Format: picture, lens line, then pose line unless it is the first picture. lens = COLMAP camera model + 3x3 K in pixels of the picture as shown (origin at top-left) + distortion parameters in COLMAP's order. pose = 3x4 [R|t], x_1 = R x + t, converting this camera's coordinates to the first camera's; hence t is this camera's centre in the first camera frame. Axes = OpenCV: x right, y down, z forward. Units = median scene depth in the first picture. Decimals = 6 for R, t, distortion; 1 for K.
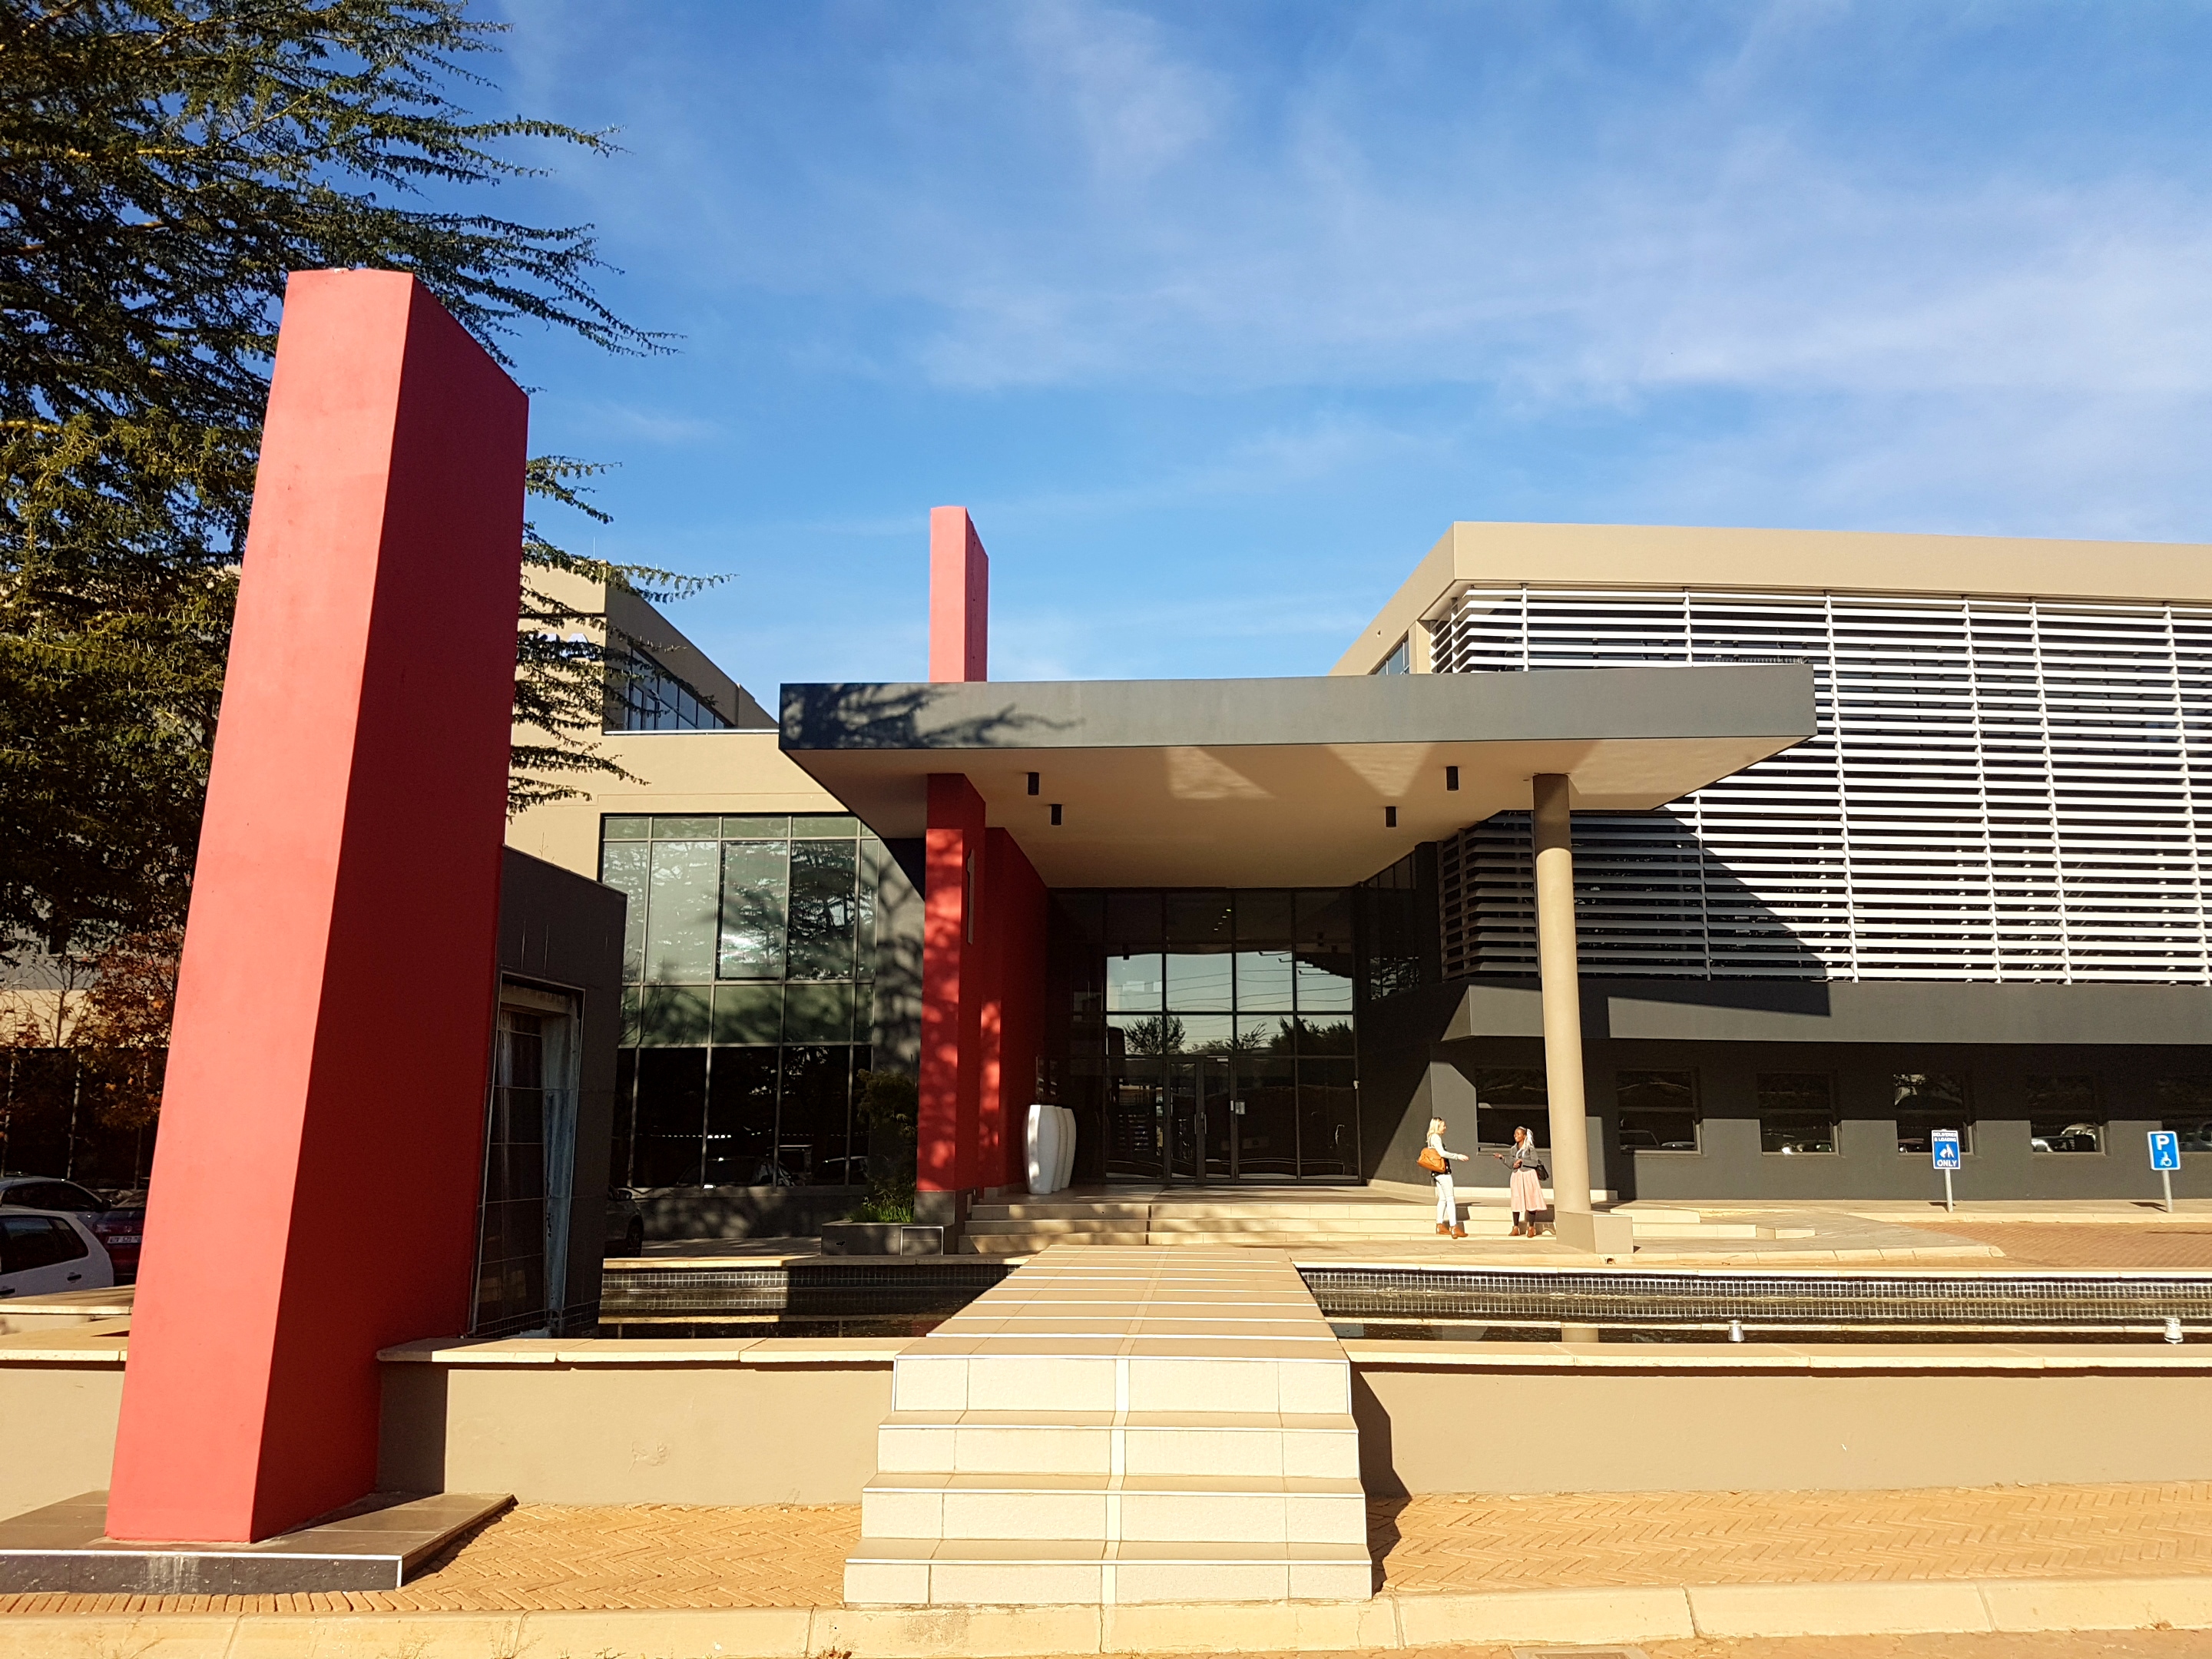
lens RADIAL K [[1690.8, 0, 1106.0], [0, 1690.8, 829.5], [0, 0, 1]] dist [0.197941, -0.367194]
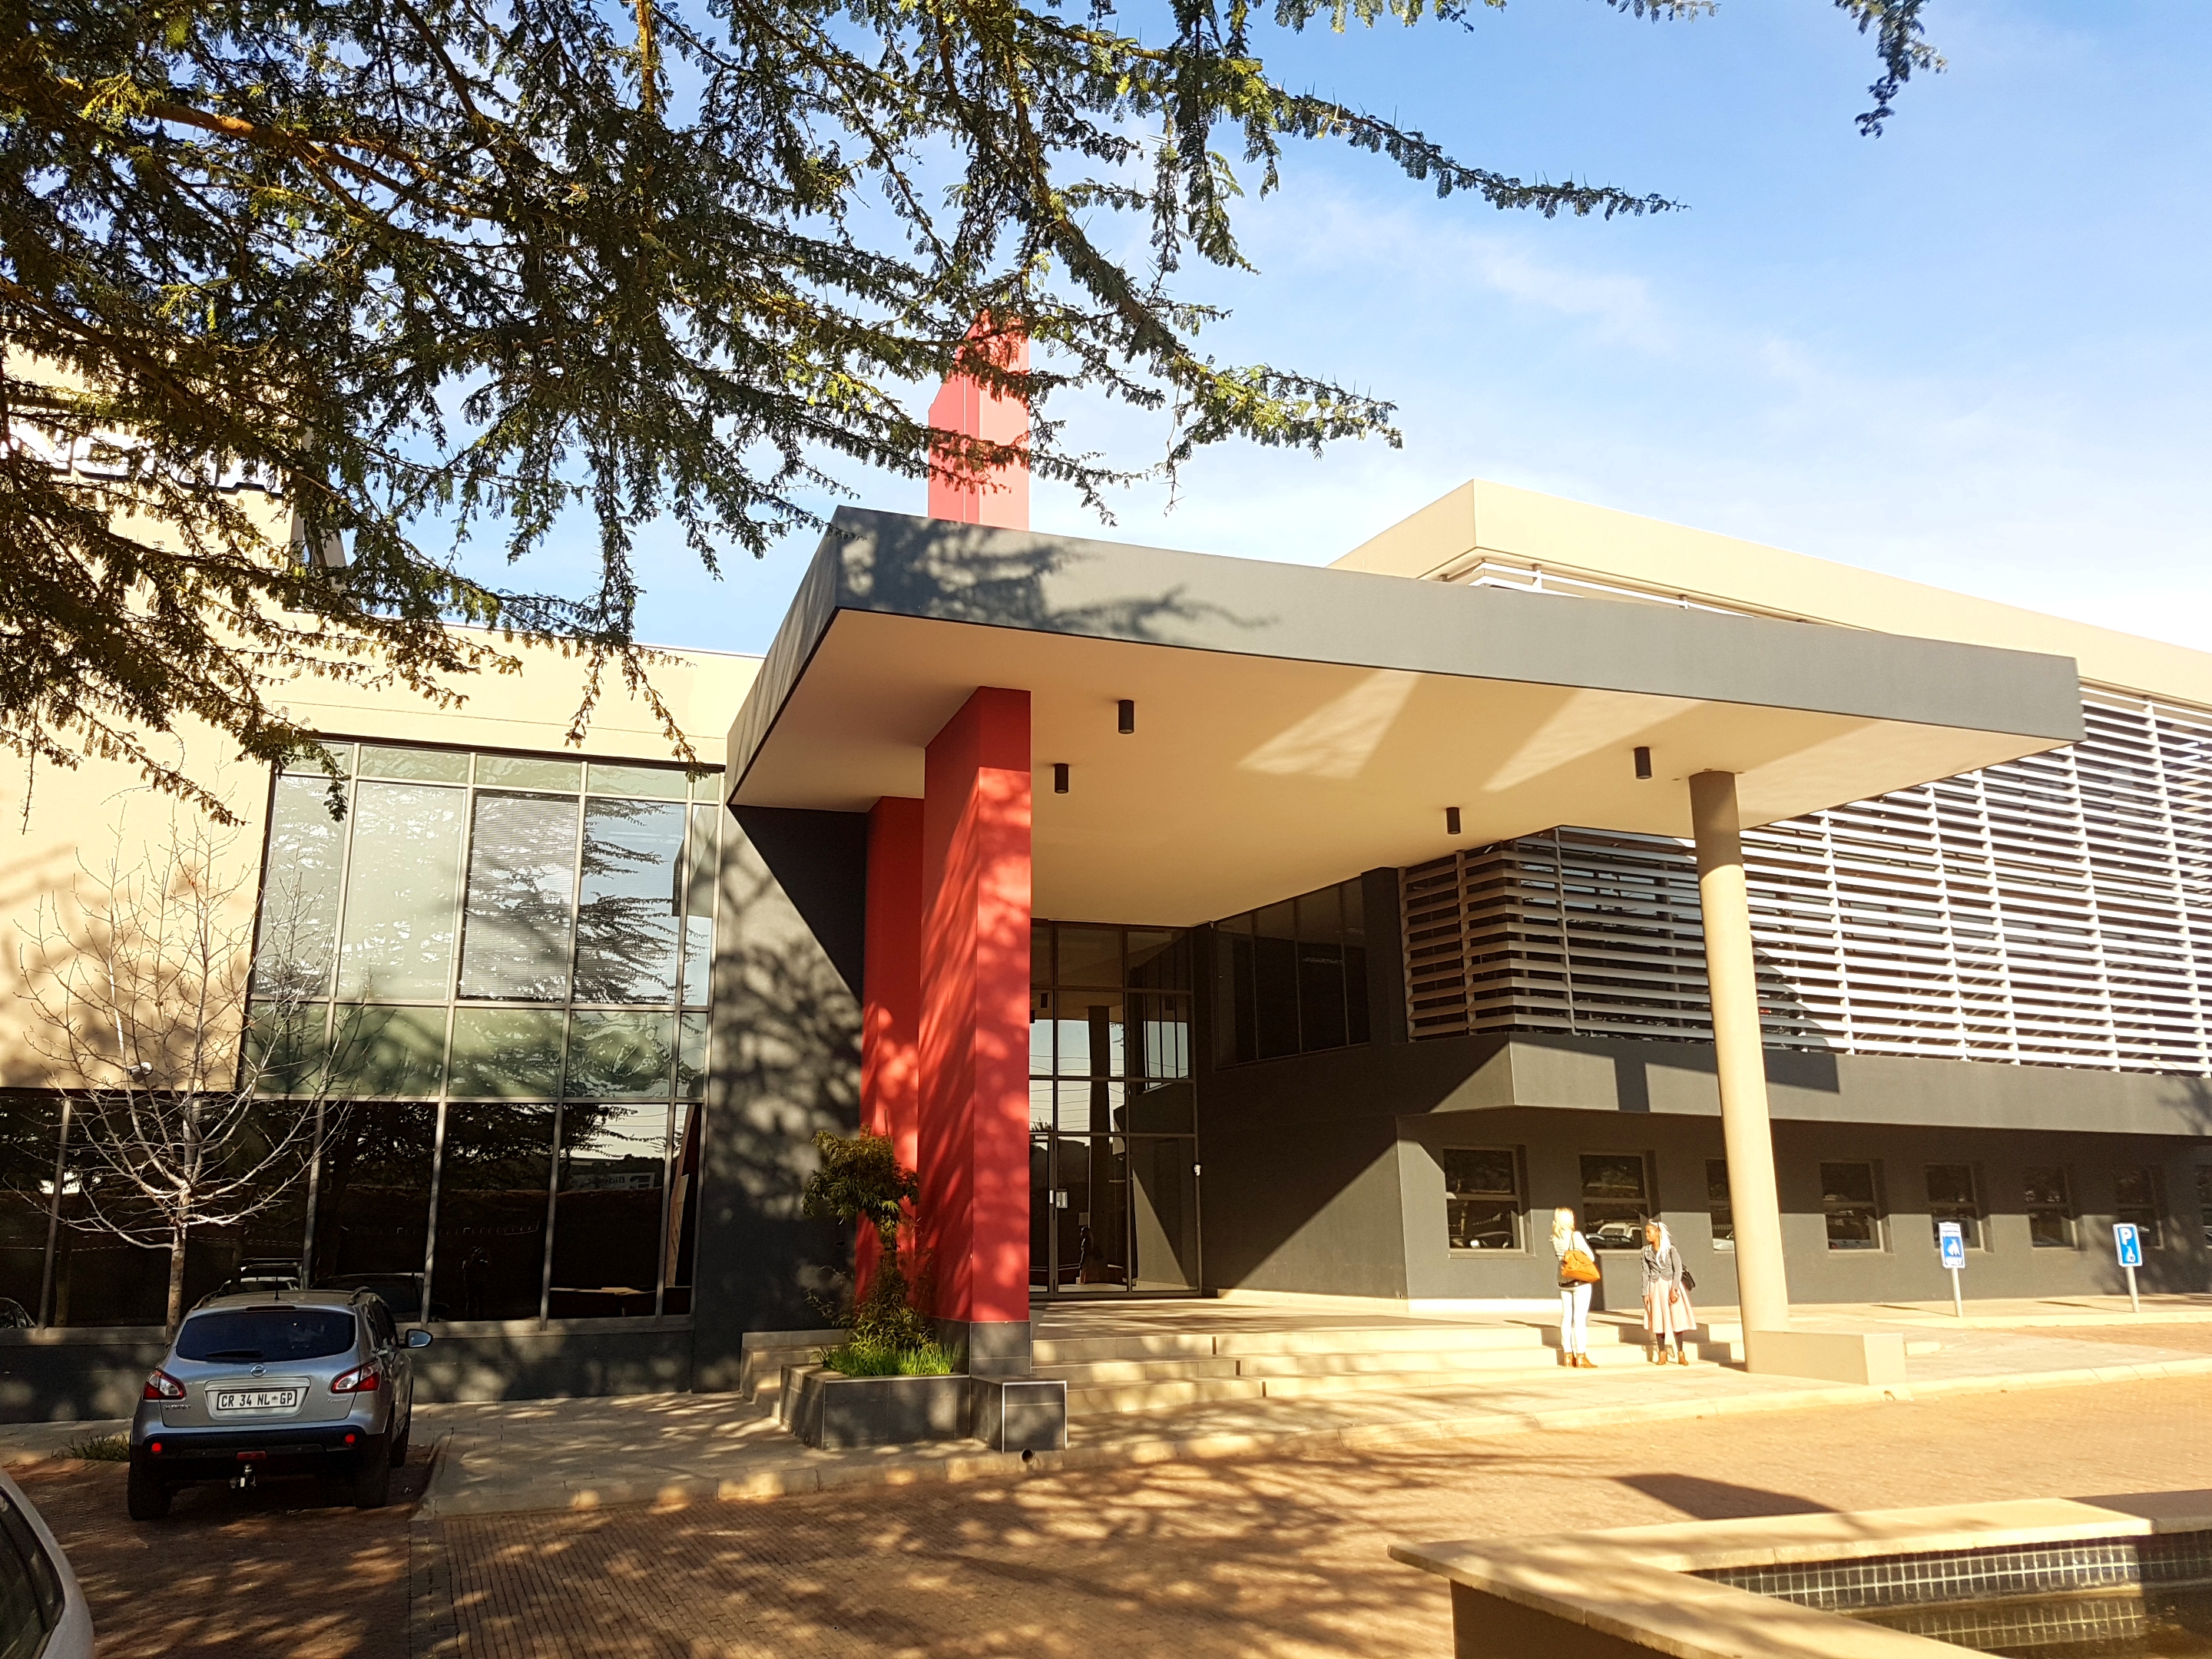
lens RADIAL K [[1686.2, 0, 1060.4], [0, 1686.2, 829.4], [0, 0, 1]] dist [0.165830, -0.265690]
pose [[0.928185, 0.079710, 0.363482, -0.269659], [-0.058140, 0.995857, -0.069921, 0.058029], [-0.367550, 0.043767, 0.928973, 0.320813]]
